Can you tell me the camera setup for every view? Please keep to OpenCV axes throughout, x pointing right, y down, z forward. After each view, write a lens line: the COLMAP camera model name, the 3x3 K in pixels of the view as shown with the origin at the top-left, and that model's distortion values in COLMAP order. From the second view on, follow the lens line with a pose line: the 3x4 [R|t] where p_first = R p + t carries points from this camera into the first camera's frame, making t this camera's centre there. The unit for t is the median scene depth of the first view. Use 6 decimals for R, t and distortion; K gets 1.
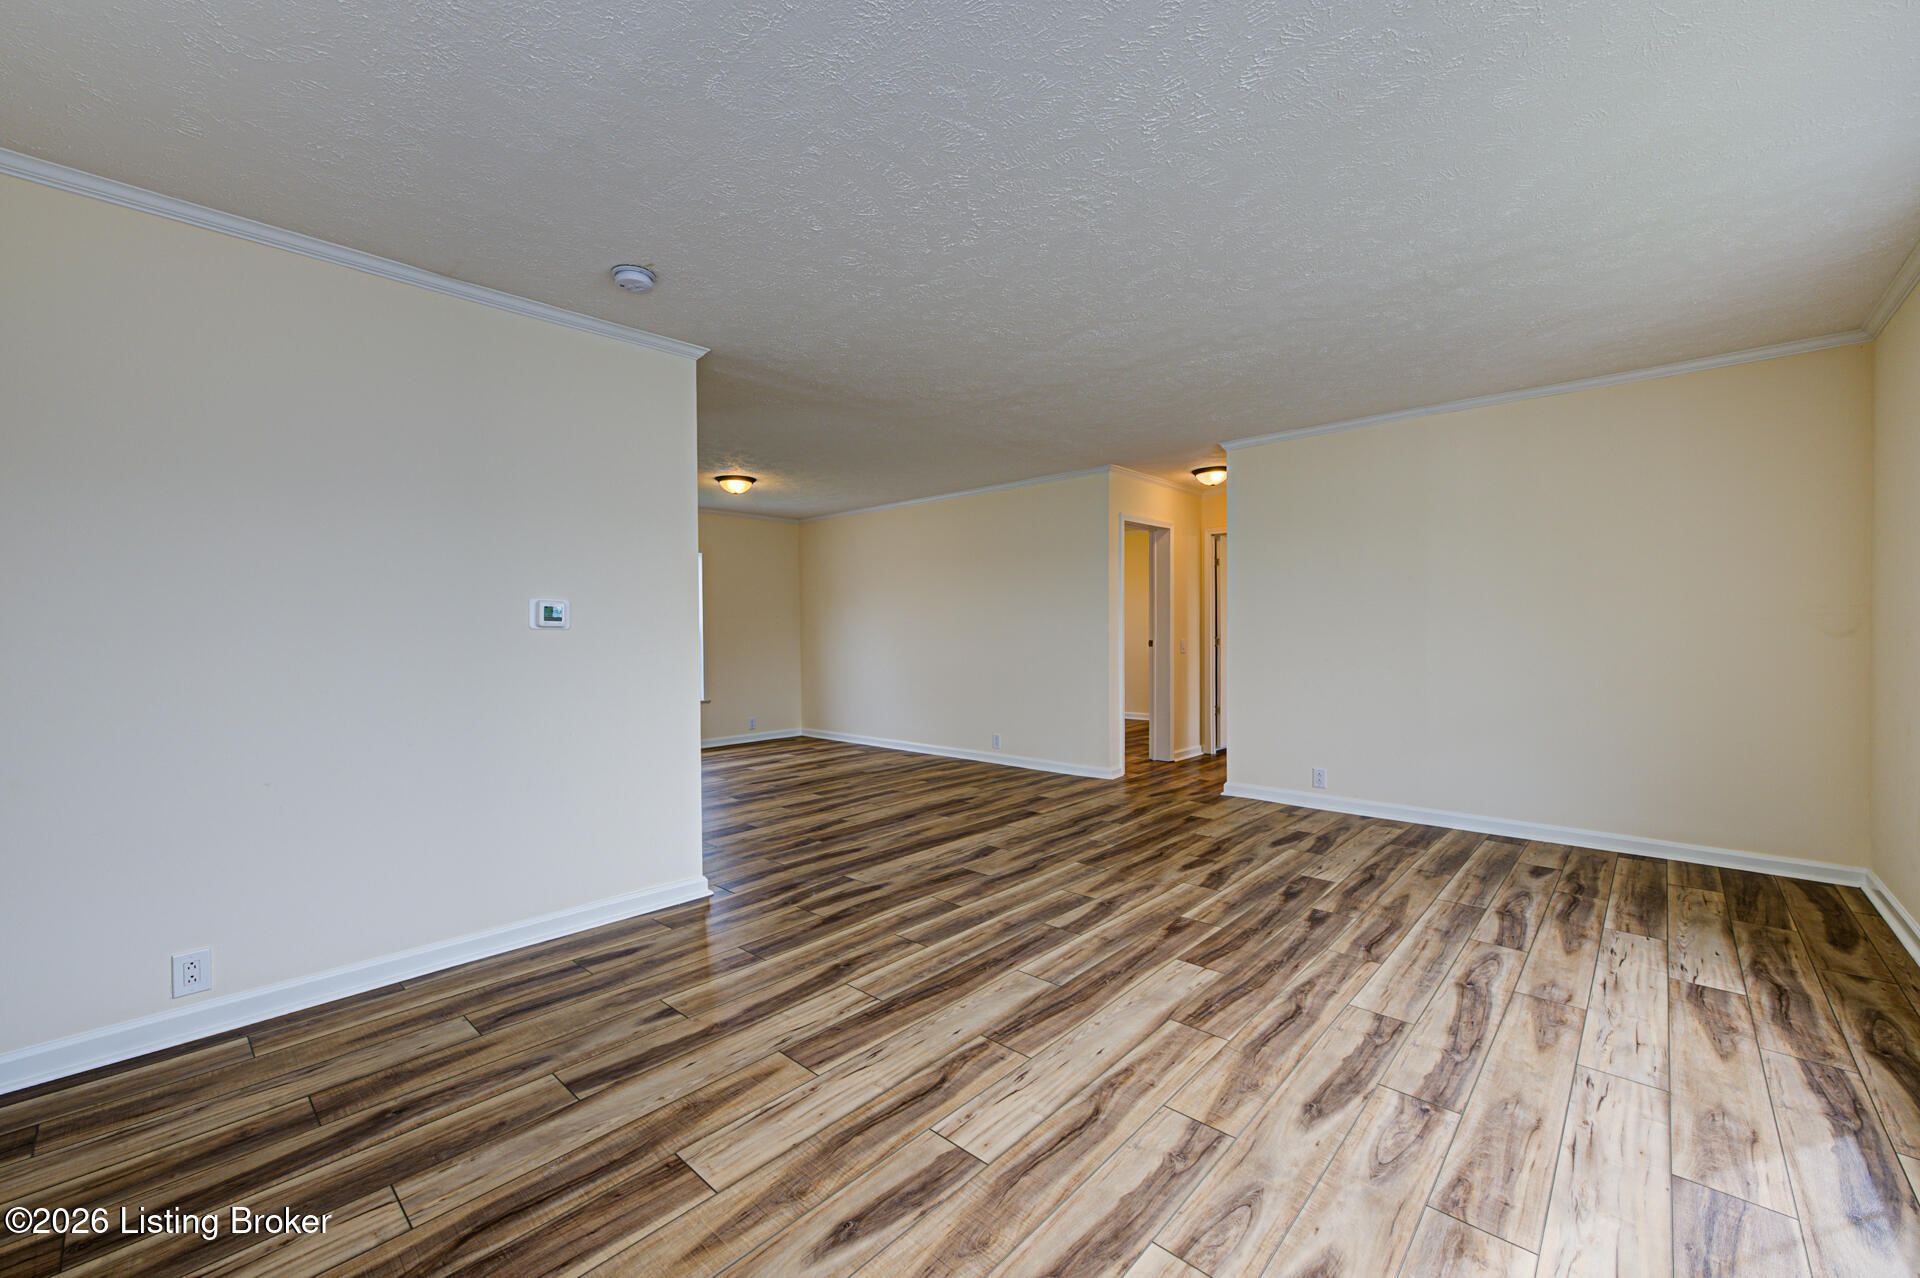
lens RADIAL K [[756.5, 0, 960.0], [0, 756.5, 639.0], [0, 0, 1]] dist [-0.000842, 0.000014]
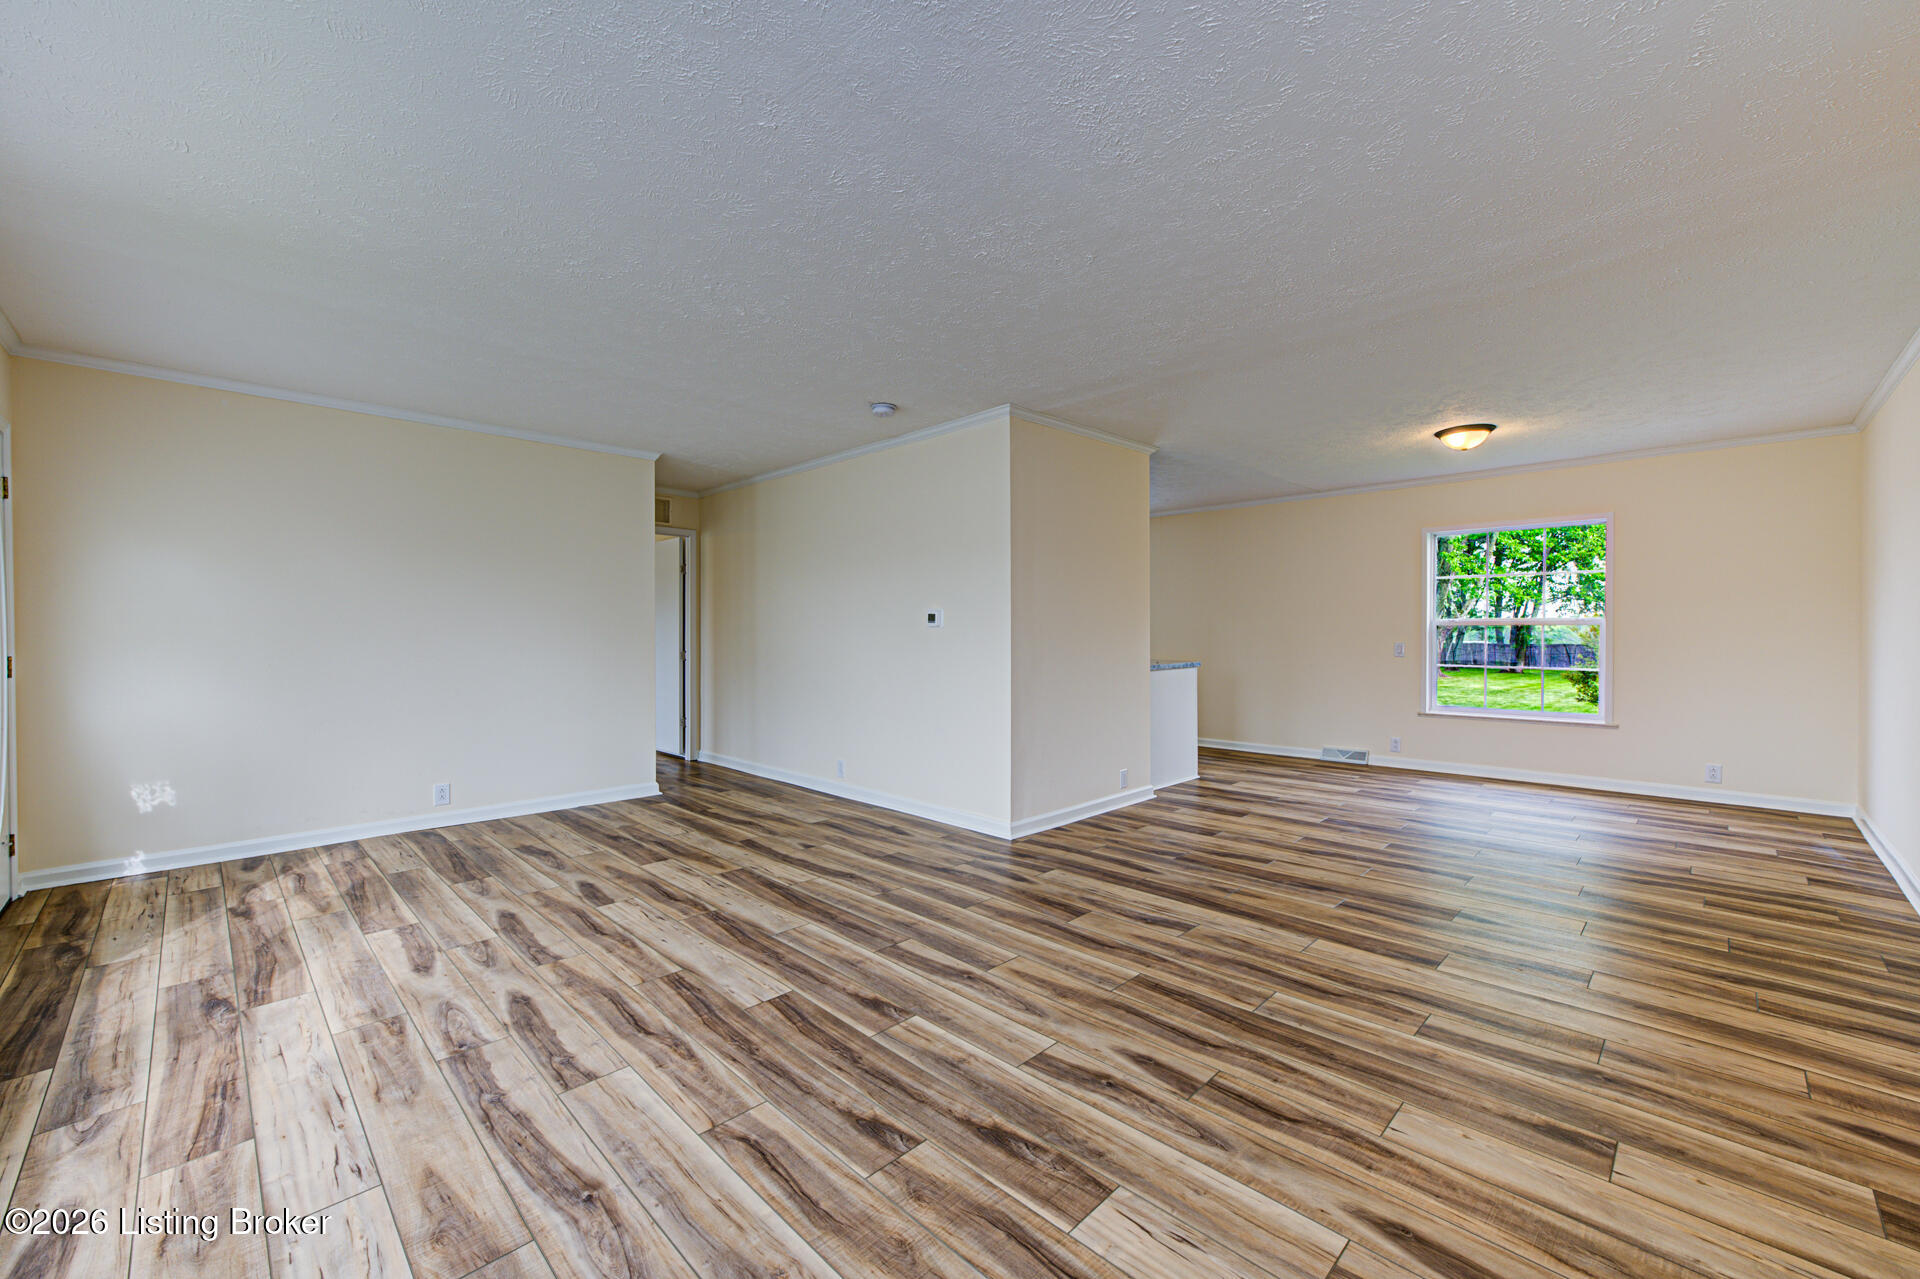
lens RADIAL K [[761.5, 0, 960.5], [0, 761.5, 616.6], [0, 0, 1]] dist [-0.002595, -0.000240]
pose [[-0.032235, -0.011200, -0.999418, 1.191144], [-0.009497, 0.999896, -0.010899, -0.021957], [0.999435, 0.009140, -0.032338, 1.212516]]
